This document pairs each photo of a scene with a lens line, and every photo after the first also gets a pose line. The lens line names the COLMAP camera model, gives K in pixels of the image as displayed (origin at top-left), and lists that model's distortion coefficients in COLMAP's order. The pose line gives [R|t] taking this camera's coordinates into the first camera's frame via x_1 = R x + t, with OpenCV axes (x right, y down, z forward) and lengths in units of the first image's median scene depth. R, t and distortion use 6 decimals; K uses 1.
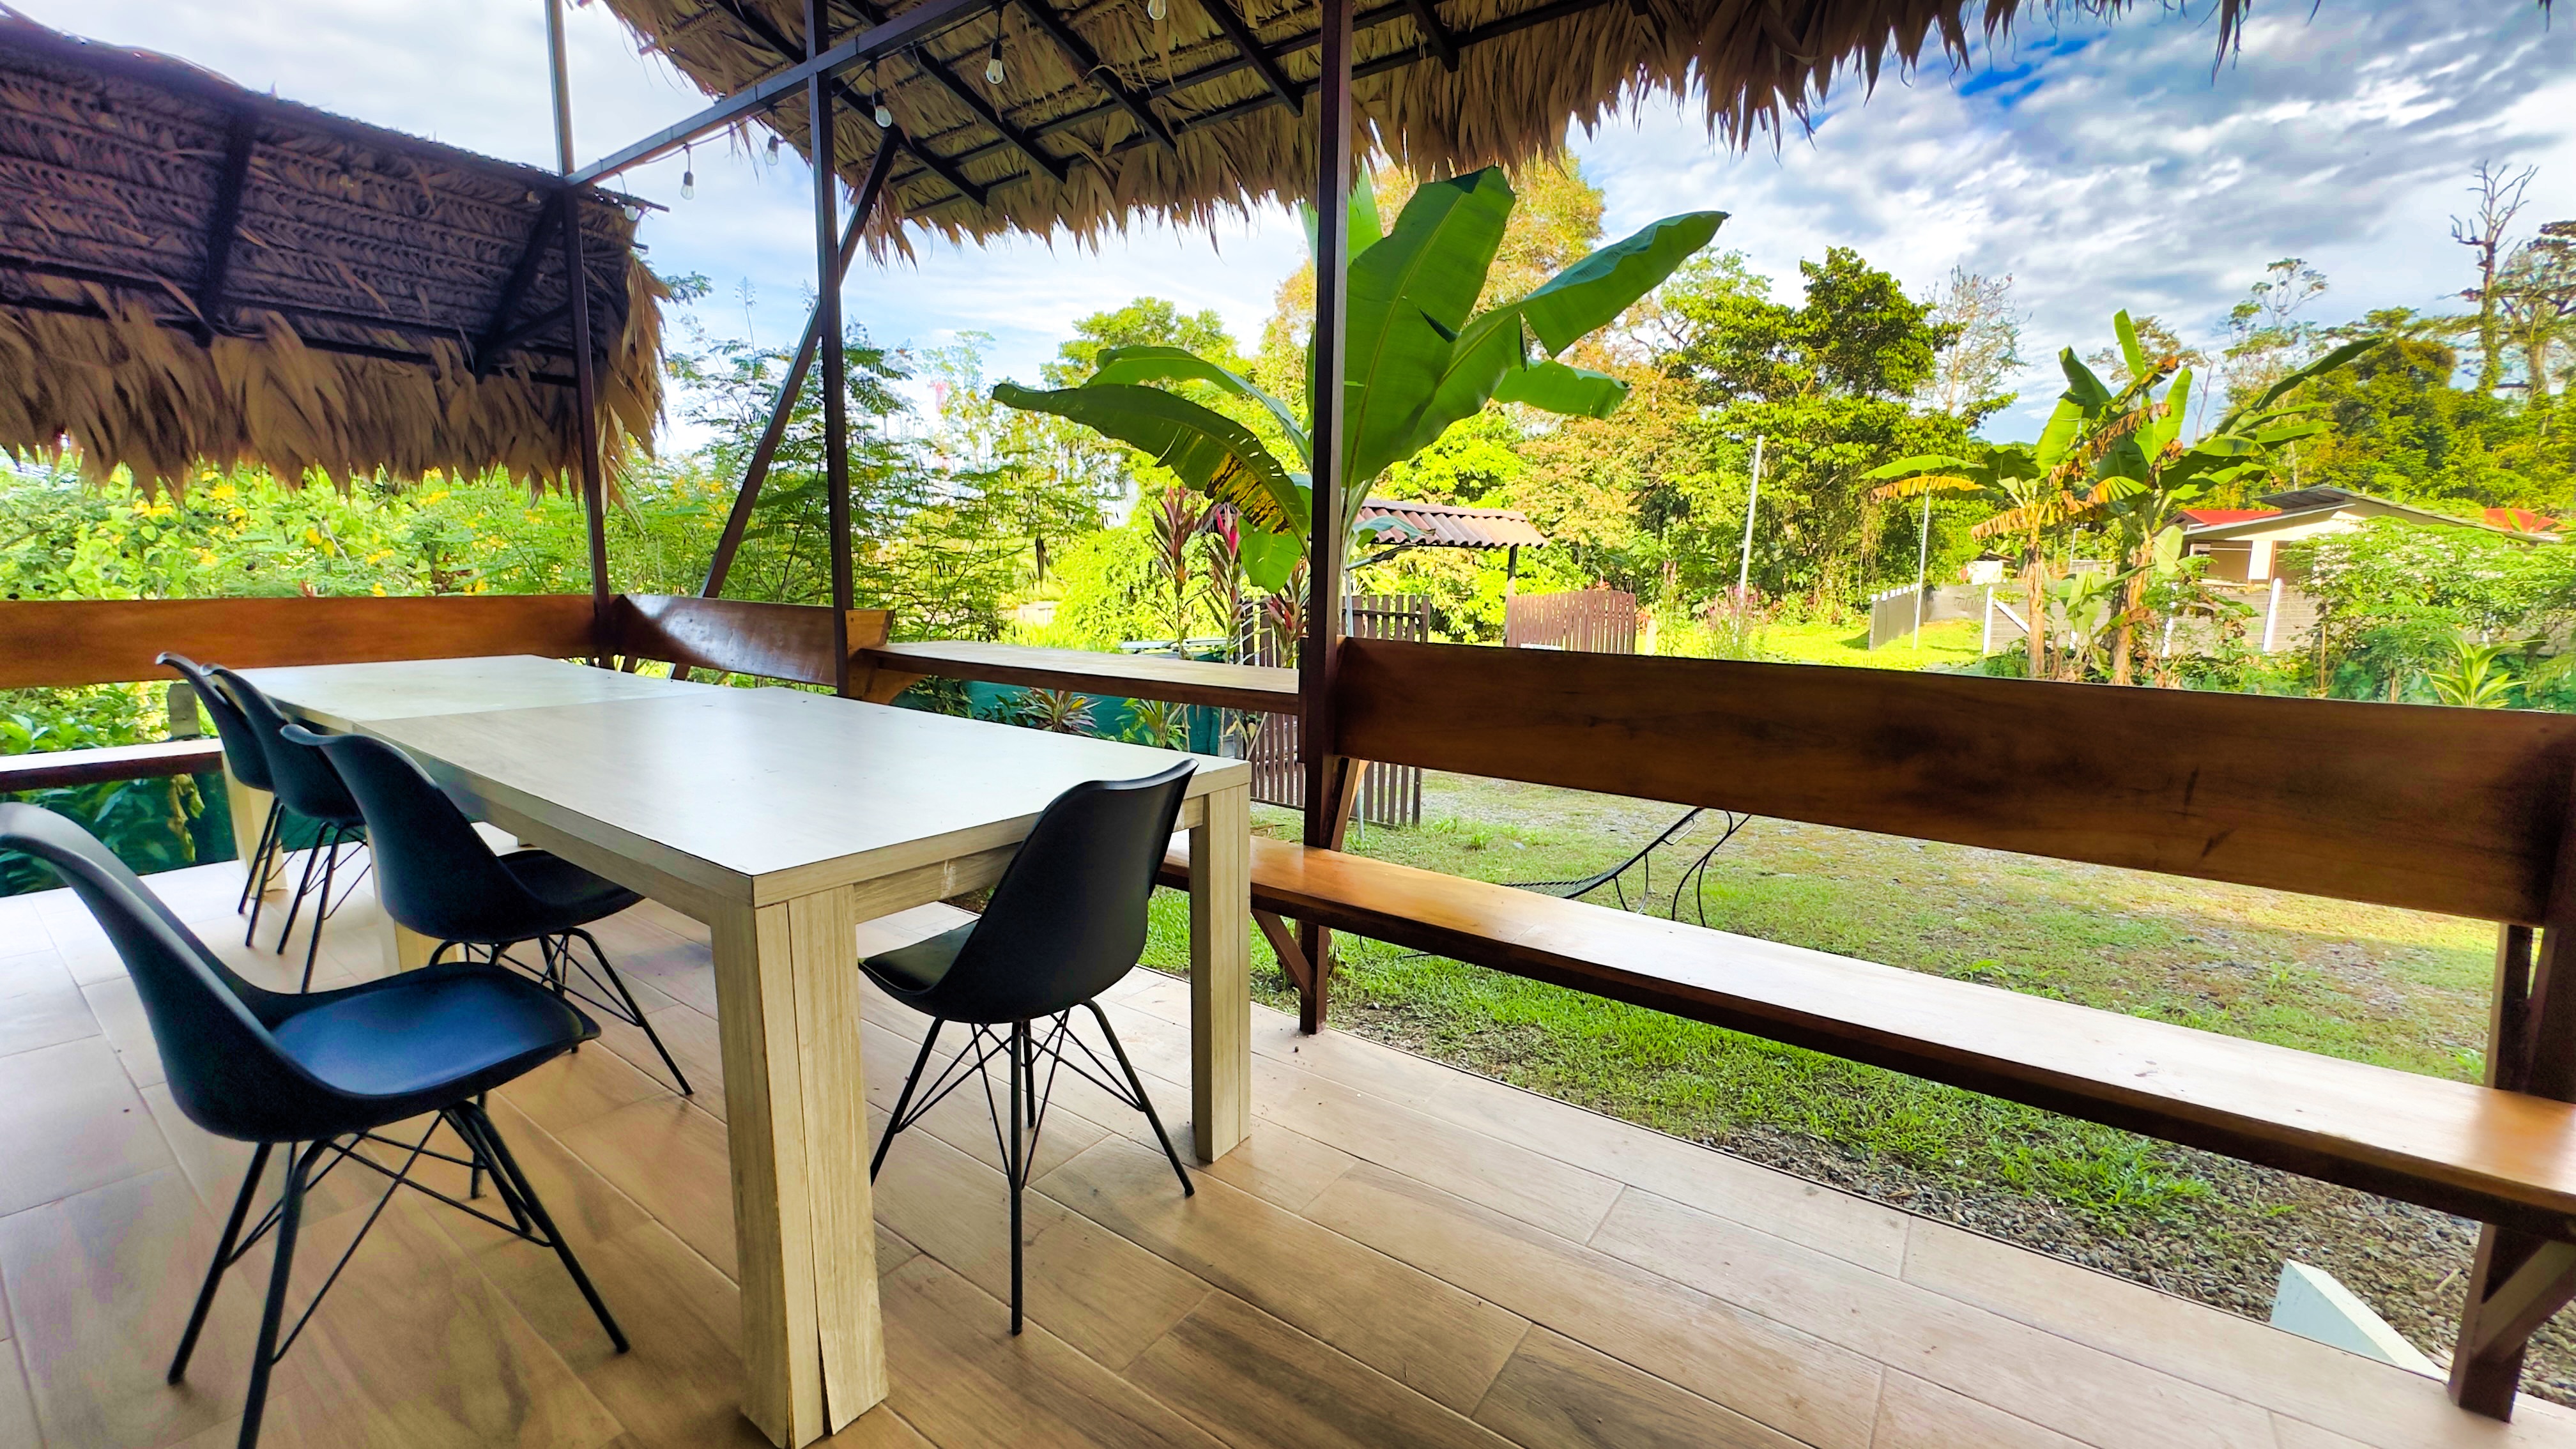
lens RADIAL K [[1022.7, 0, 1277.3], [0, 1022.7, 726.3], [0, 0, 1]] dist [0.000139, 0.000176]
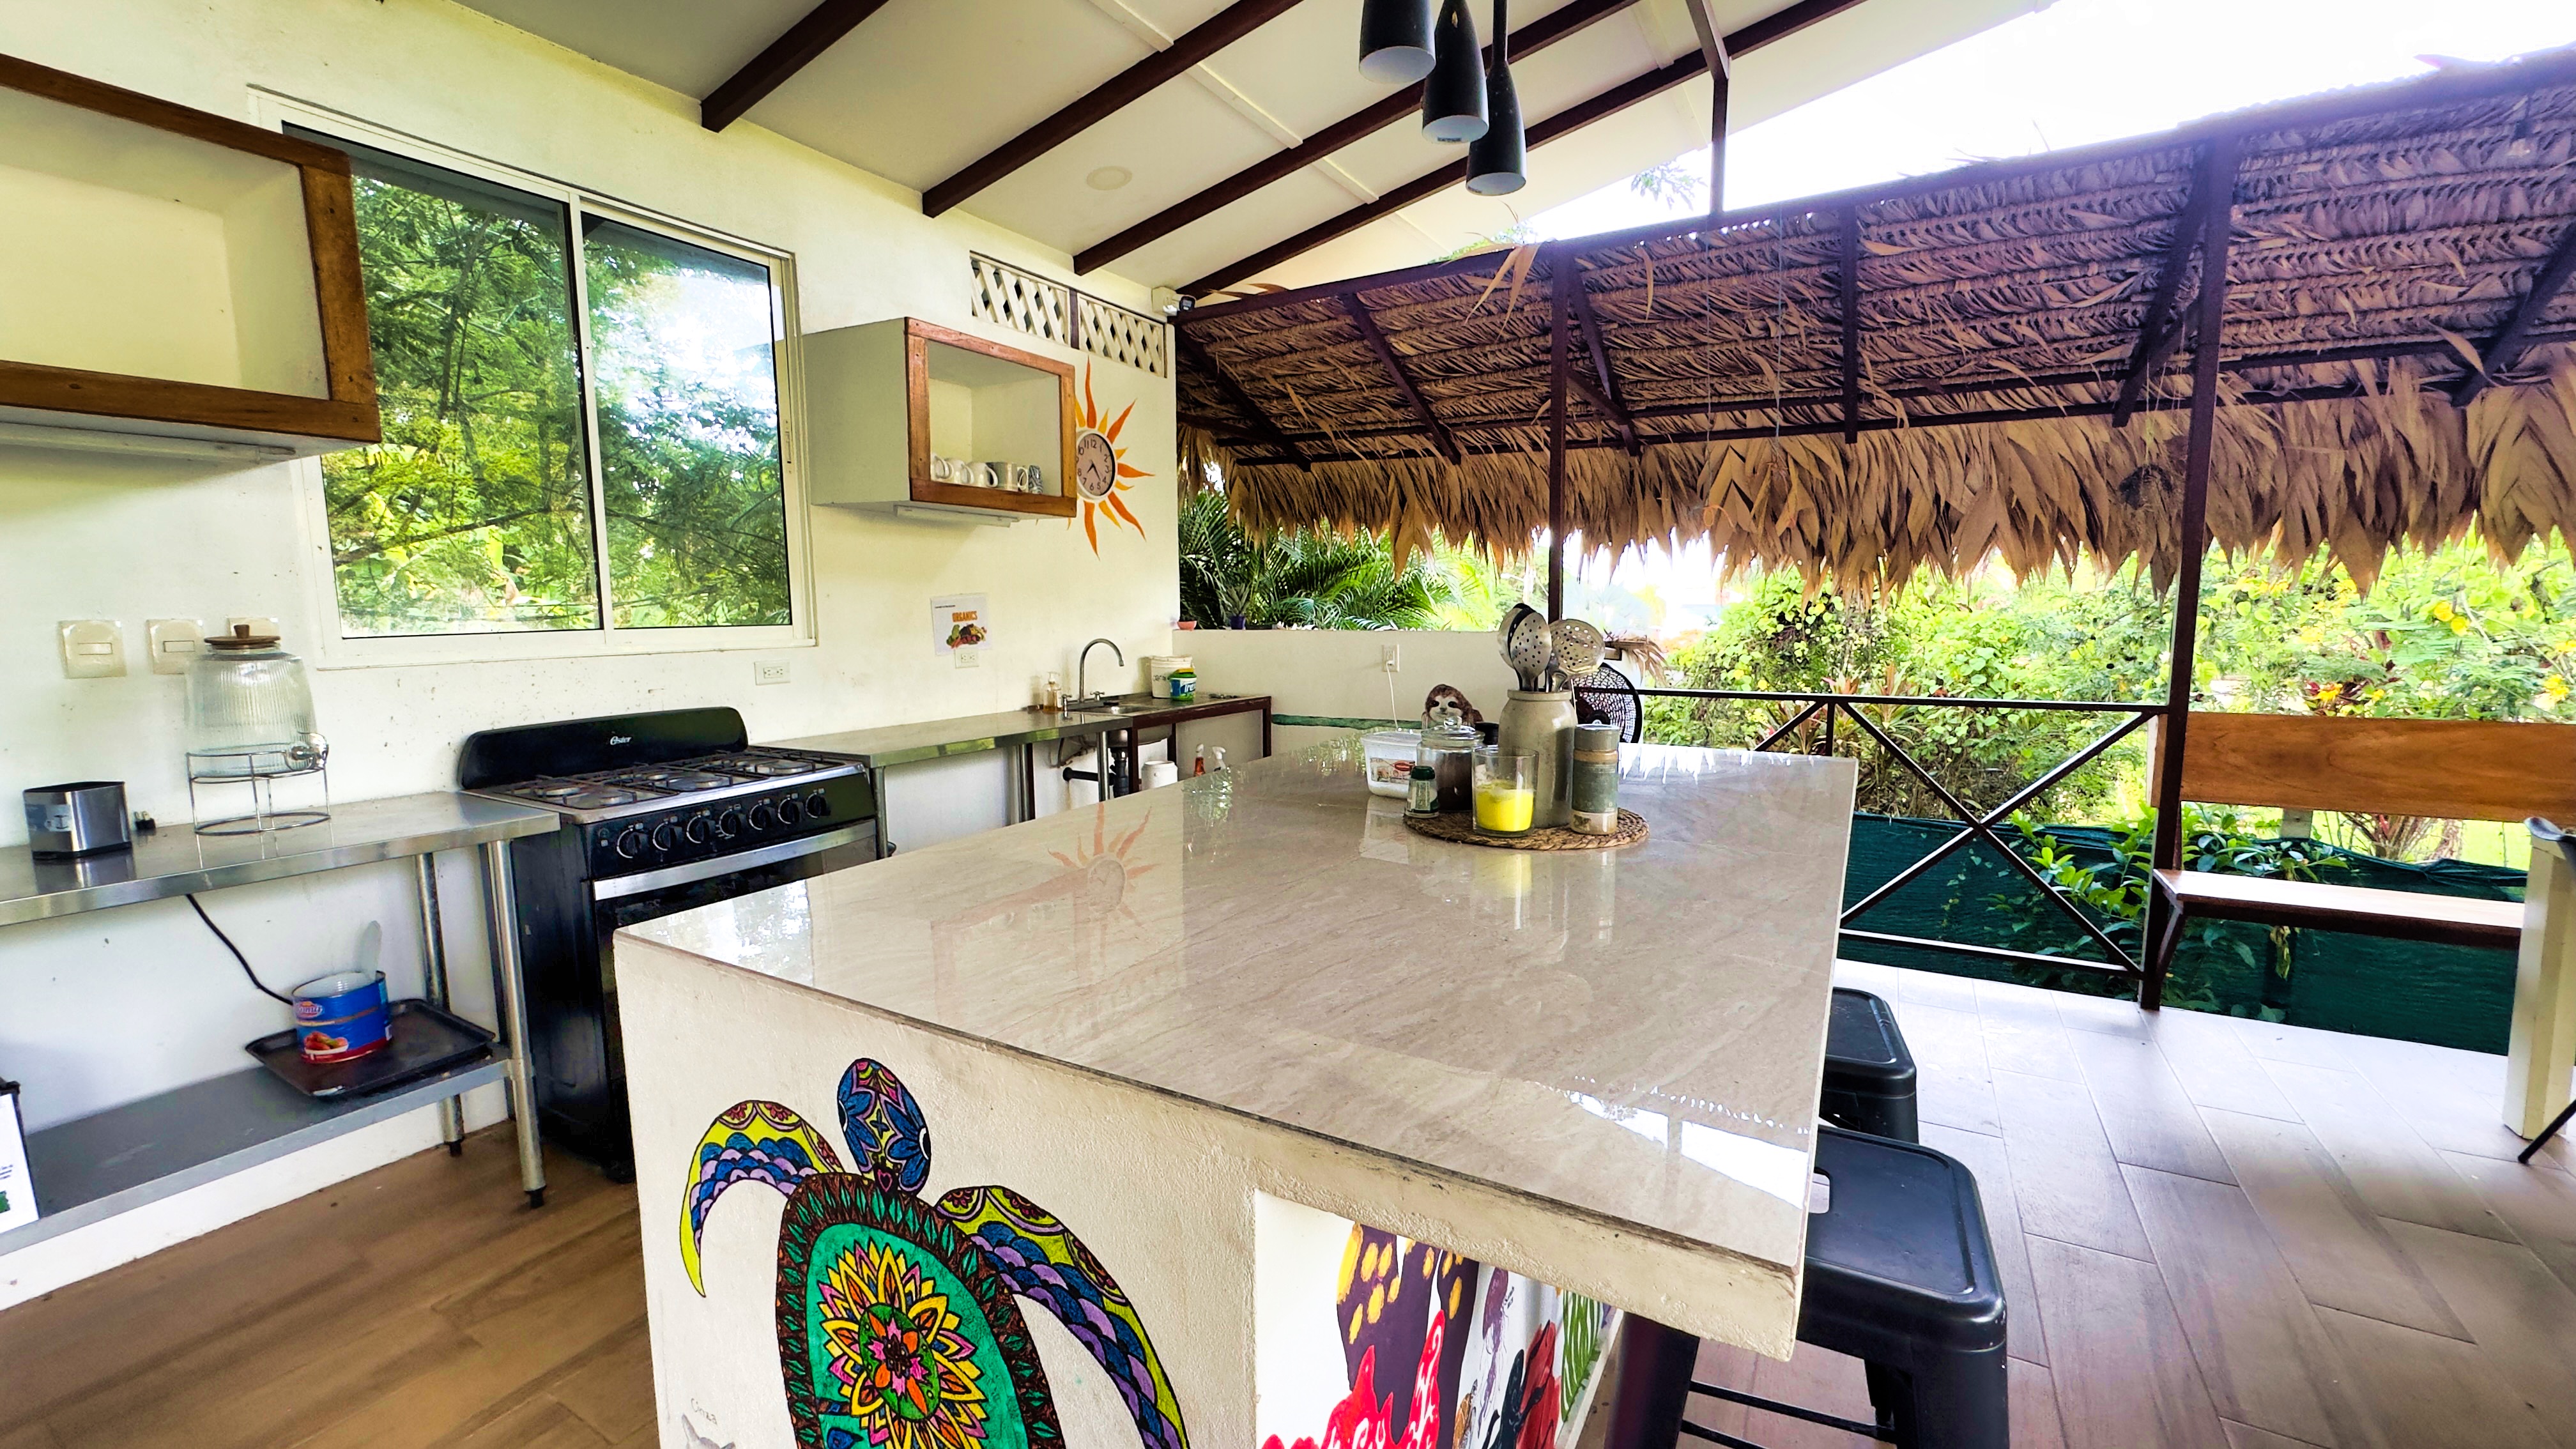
lens RADIAL K [[1058.6, 0, 1276.7], [0, 1058.6, 729.4], [0, 0, 1]] dist [-0.001647, 0.000189]
pose [[0.087196, 0.102088, -0.990947, -0.250335], [-0.140753, 0.986019, 0.089195, -0.049813], [0.986197, 0.131701, 0.100346, -0.011309]]
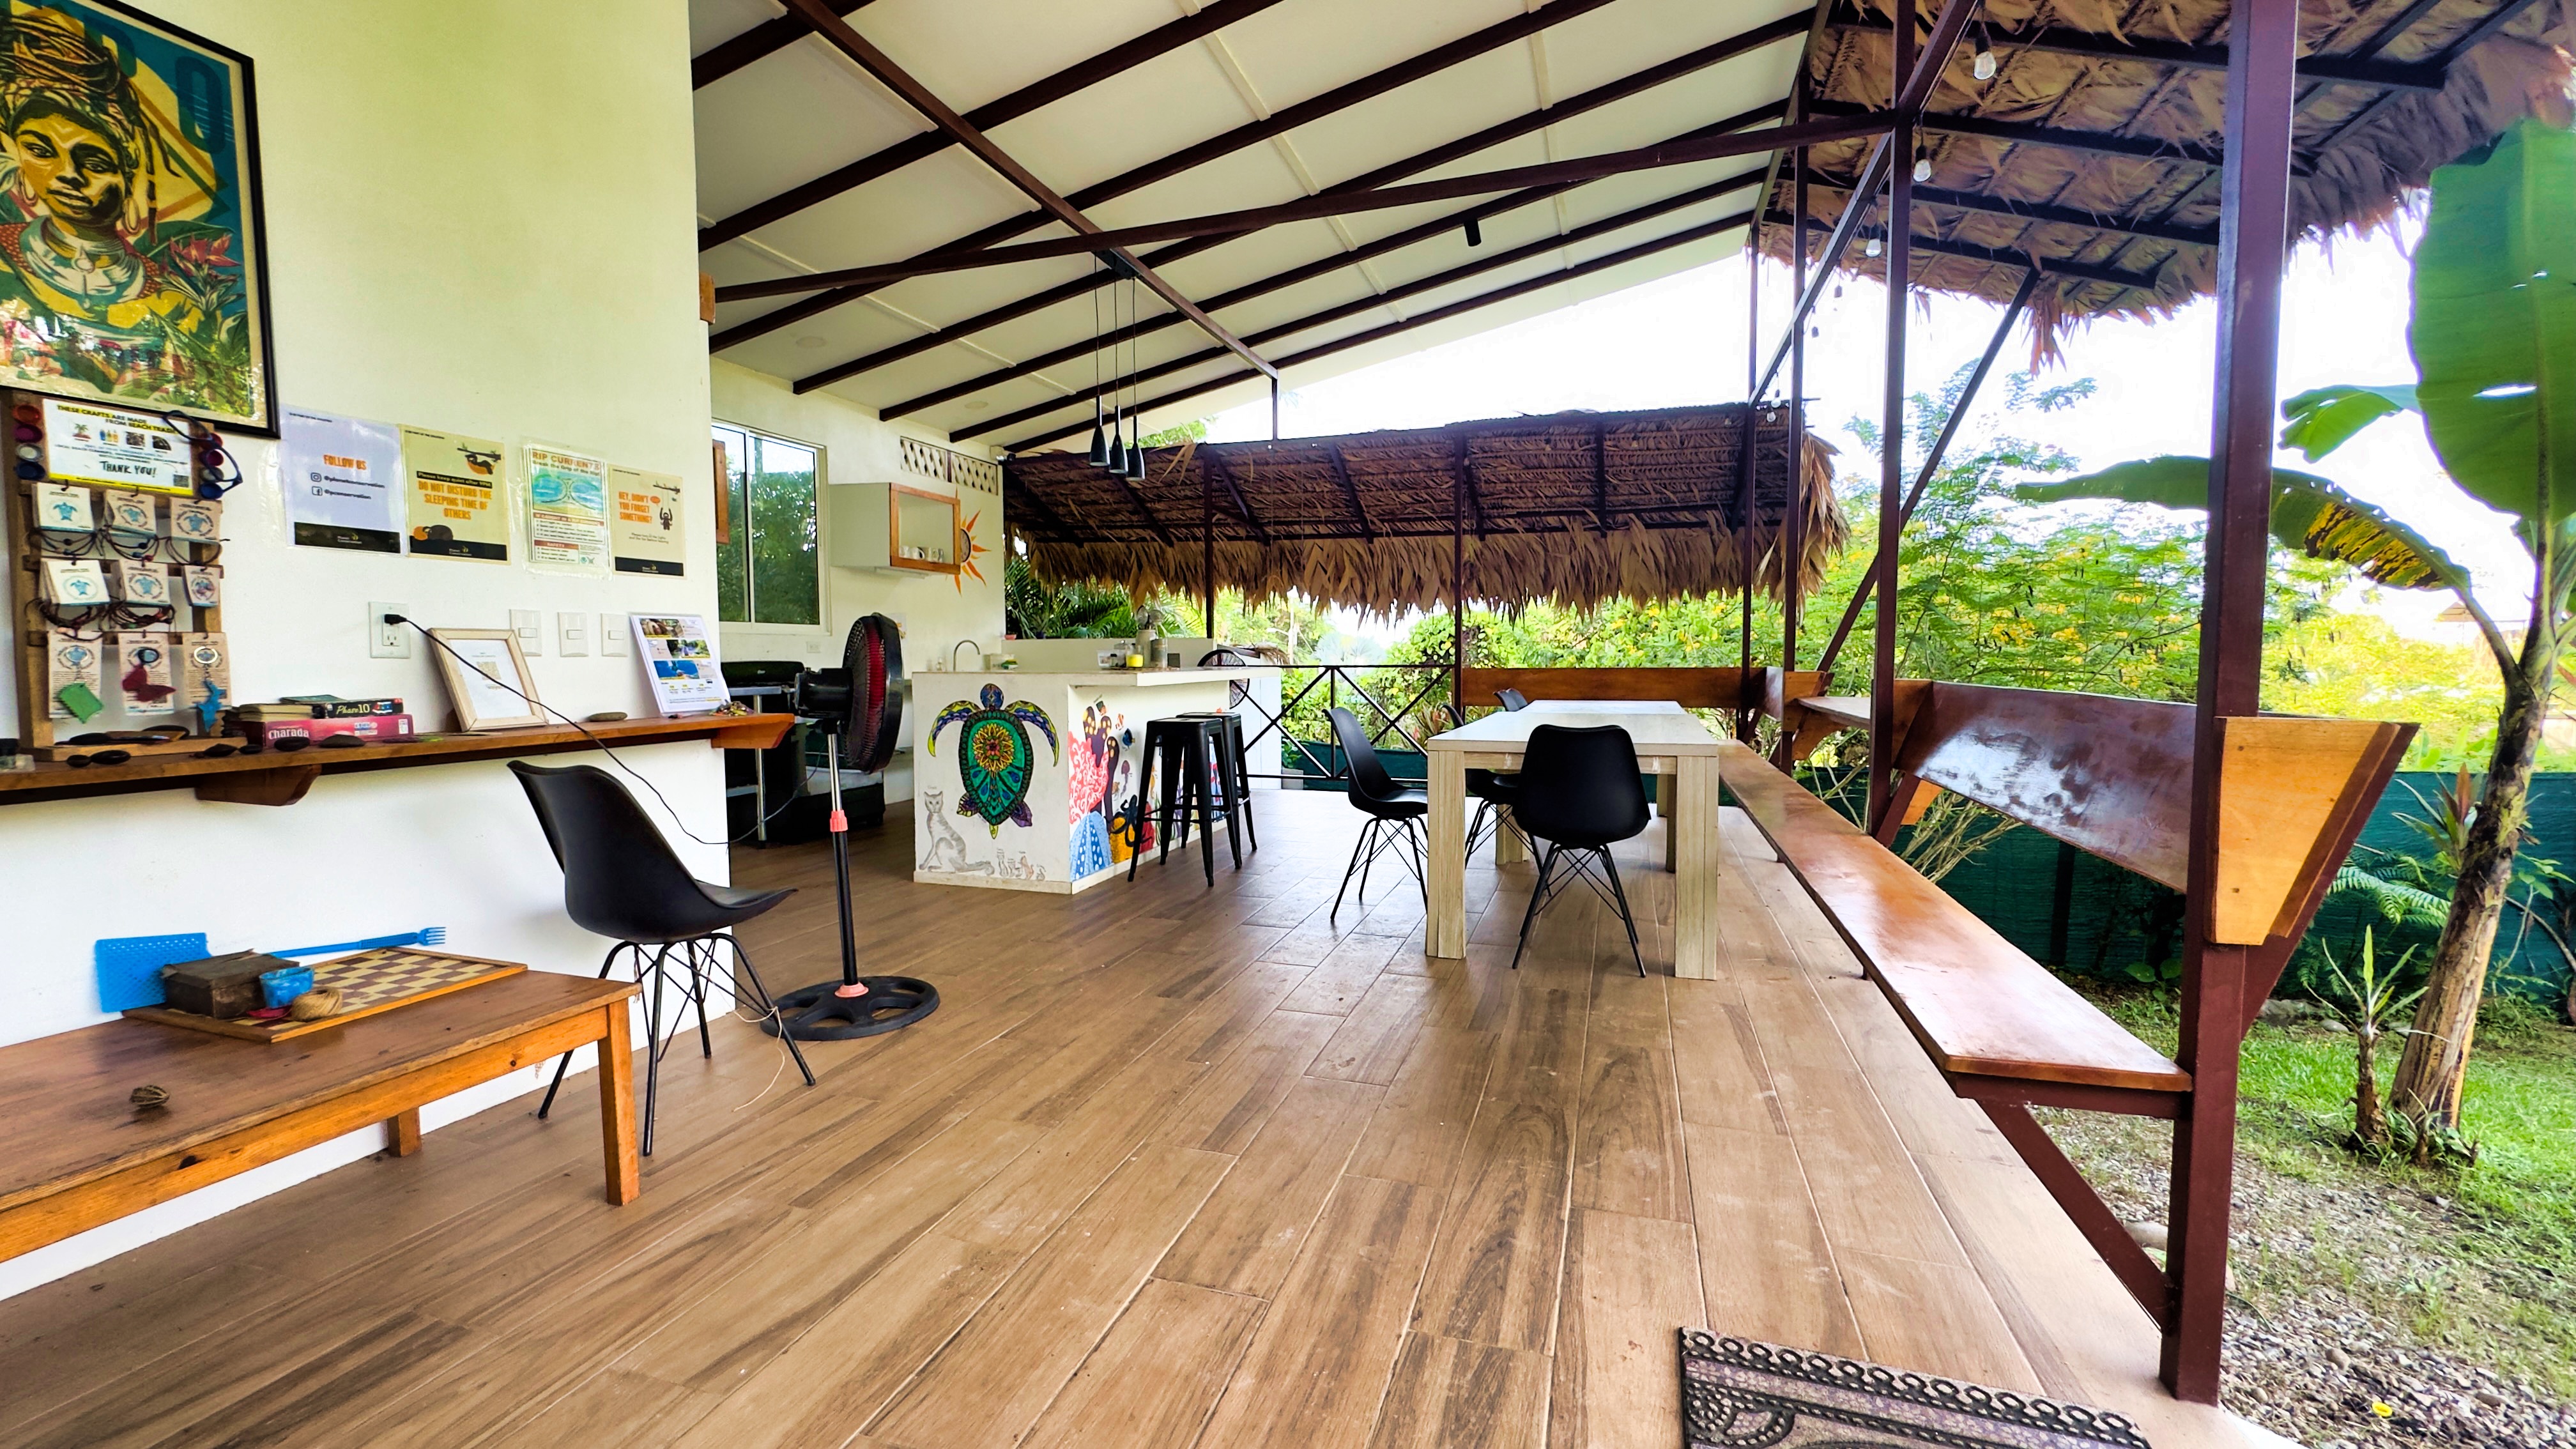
lens RADIAL K [[1046.2, 0, 1280.7], [0, 1046.2, 716.9], [0, 0, 1]] dist [0.000993, 0.000186]
pose [[0.294012, 0.038736, -0.955016, 0.633270], [-0.135623, 0.990759, -0.001567, 0.039717], [0.946131, 0.129983, 0.296549, -0.091435]]
